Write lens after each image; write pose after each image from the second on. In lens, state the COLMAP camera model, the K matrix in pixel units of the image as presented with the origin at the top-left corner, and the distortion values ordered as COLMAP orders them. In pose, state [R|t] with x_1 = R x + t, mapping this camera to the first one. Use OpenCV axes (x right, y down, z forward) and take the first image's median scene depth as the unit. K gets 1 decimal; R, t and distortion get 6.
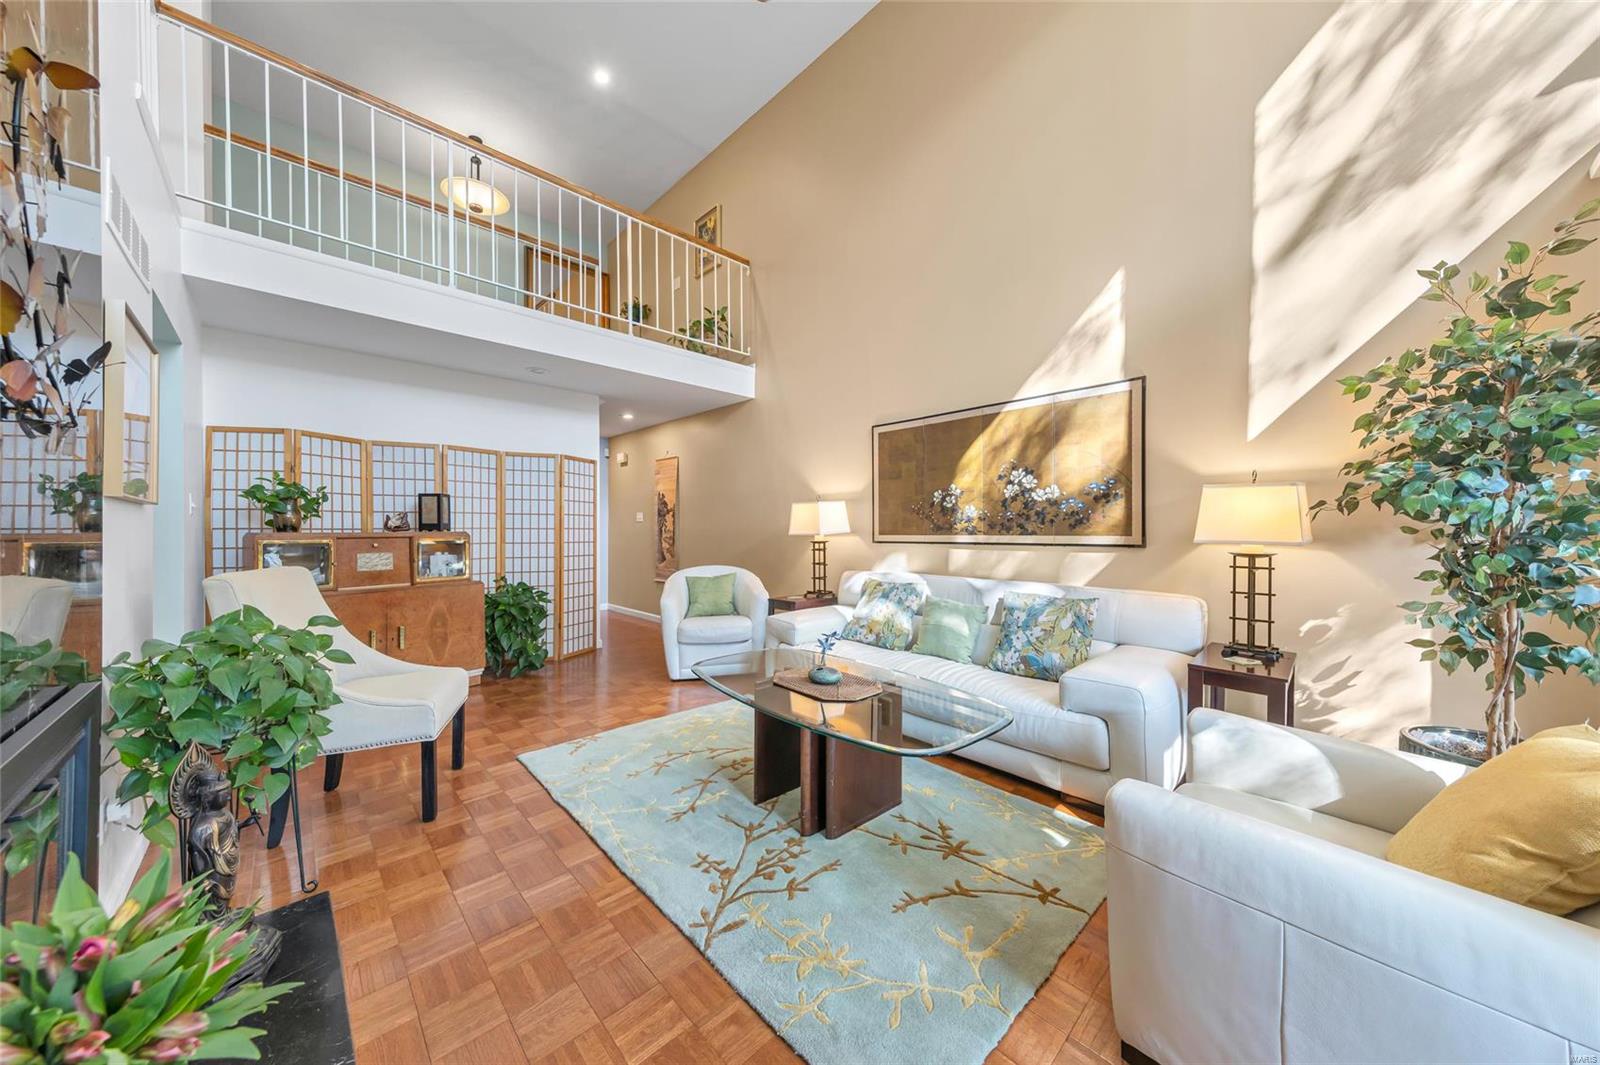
lens RADIAL K [[546.5, 0, 811.5], [0, 546.5, 524.9], [0, 0, 1]] dist [0.007274, 0.000019]
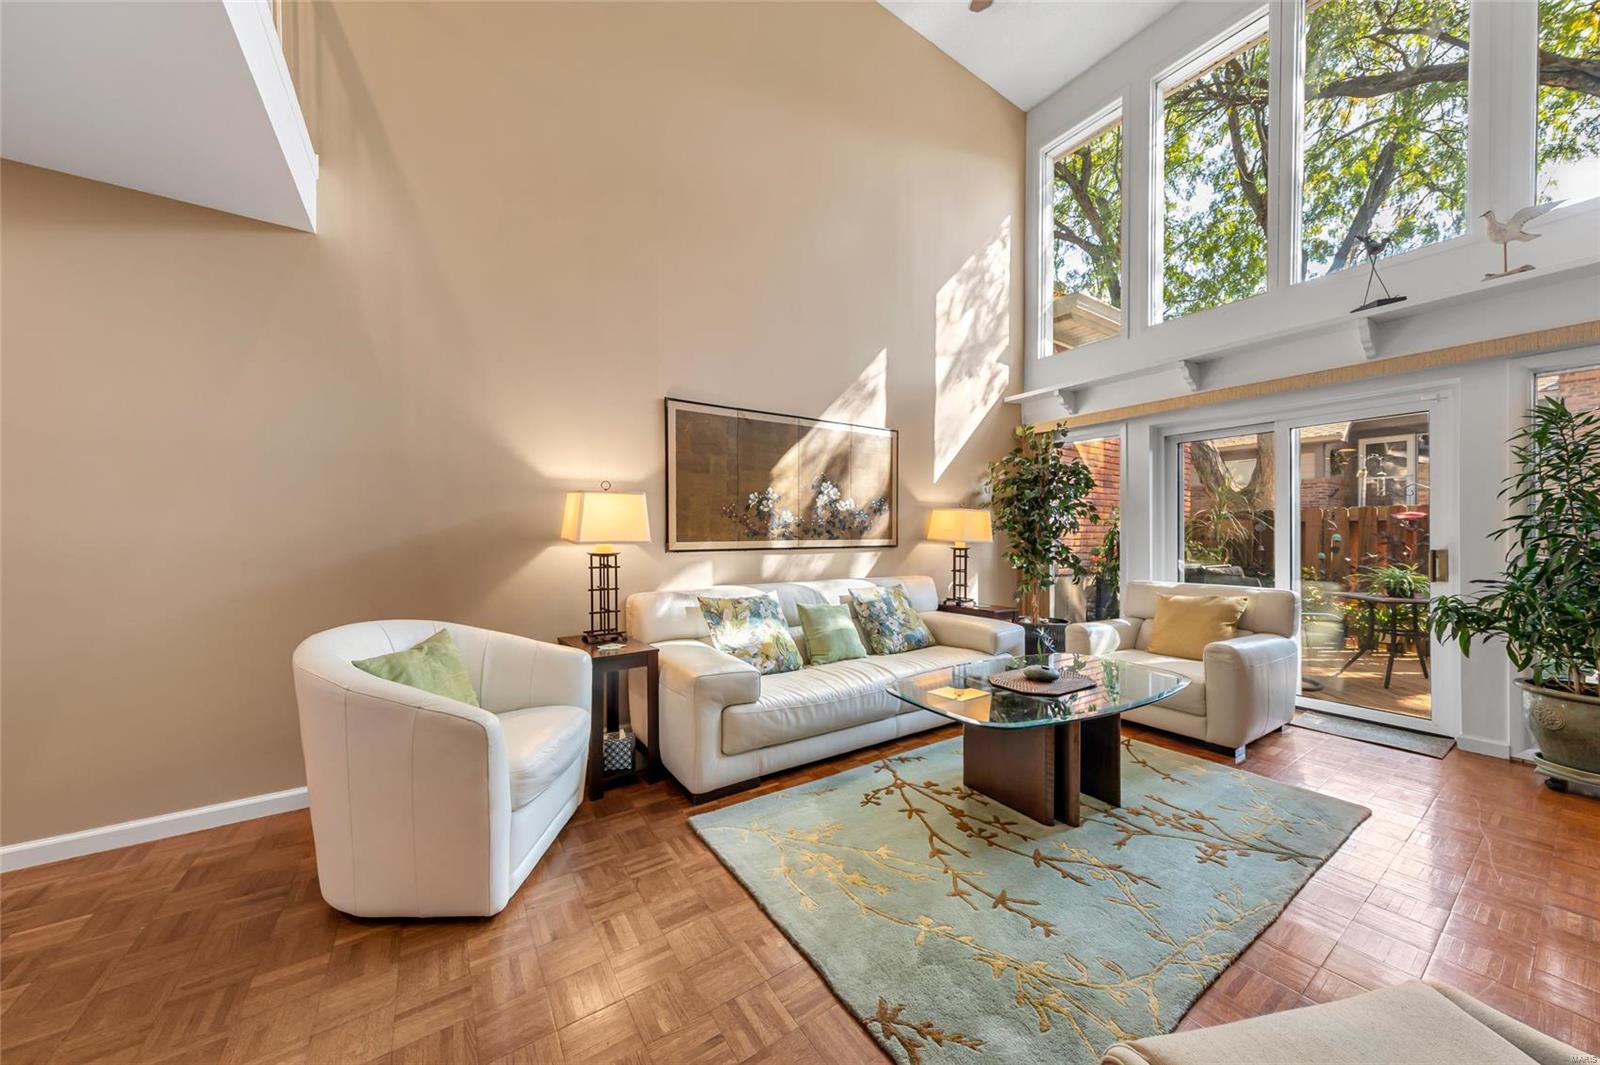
lens RADIAL K [[533.8, 0, 796.9], [0, 533.8, 526.4], [0, 0, 1]] dist [0.007437, -0.000019]
pose [[0.174482, 0.014858, 0.984548, -0.701092], [-0.008317, 0.999873, -0.013615, 0.006366], [-0.984625, -0.005813, 0.174583, 0.836763]]
